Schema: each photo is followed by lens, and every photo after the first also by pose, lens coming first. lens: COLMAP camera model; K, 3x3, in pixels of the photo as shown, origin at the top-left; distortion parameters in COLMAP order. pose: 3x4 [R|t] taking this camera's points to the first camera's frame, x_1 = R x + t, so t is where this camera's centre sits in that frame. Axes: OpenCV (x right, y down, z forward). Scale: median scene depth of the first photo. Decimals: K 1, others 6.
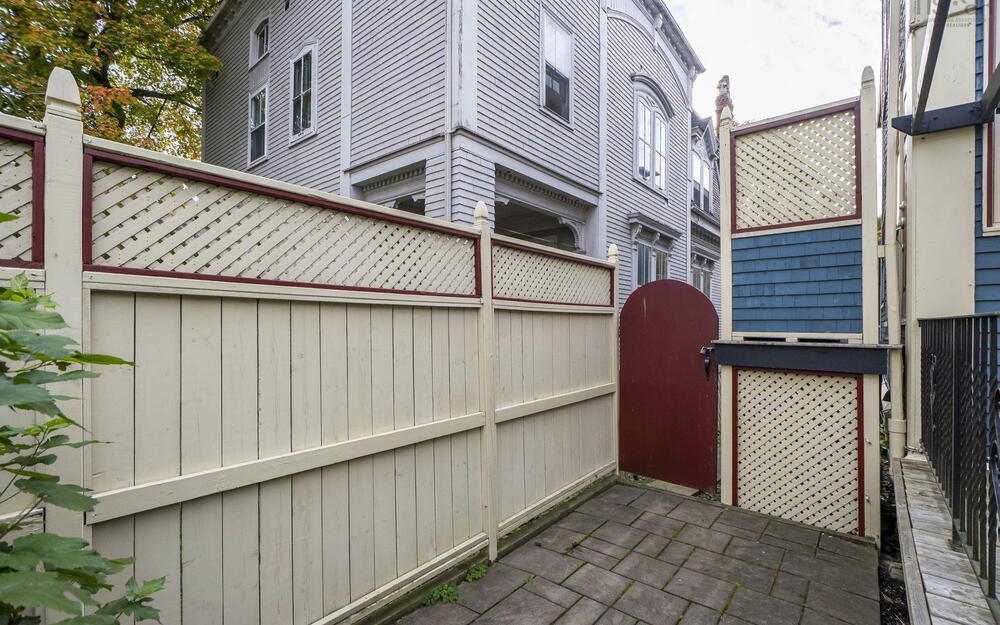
lens RADIAL K [[450.3, 0, 499.8], [0, 450.3, 318.8], [0, 0, 1]] dist [-0.002001, -0.000246]
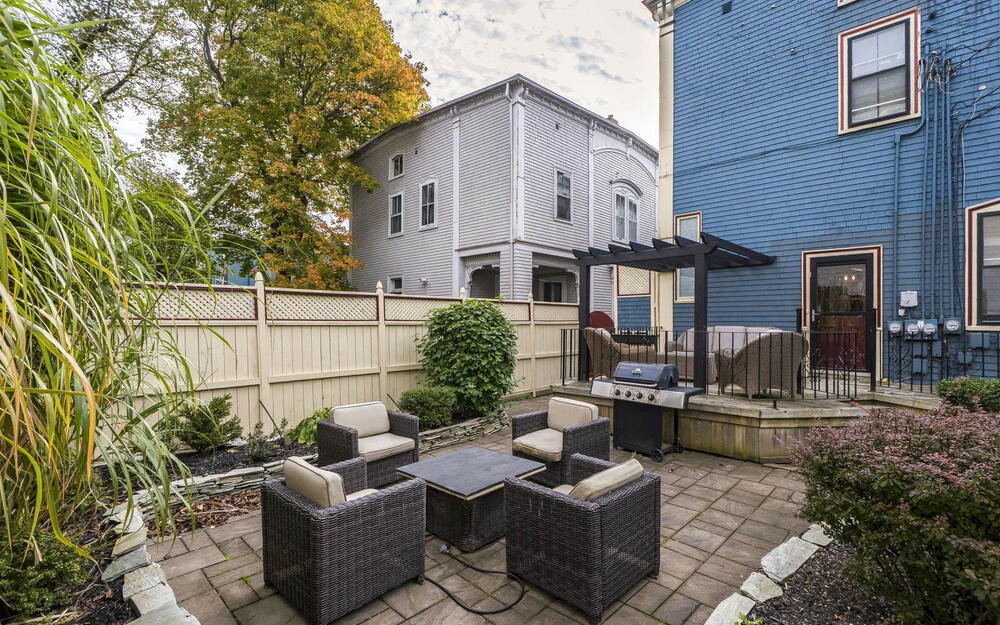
lens RADIAL K [[450.3, 0, 501.4], [0, 450.3, 318.4], [0, 0, 1]] dist [-0.002001, -0.000246]
pose [[0.997802, -0.004709, -0.066101, -0.013939], [0.004806, 0.999988, 0.001308, -0.027938], [0.066094, -0.001622, 0.997812, -0.949994]]
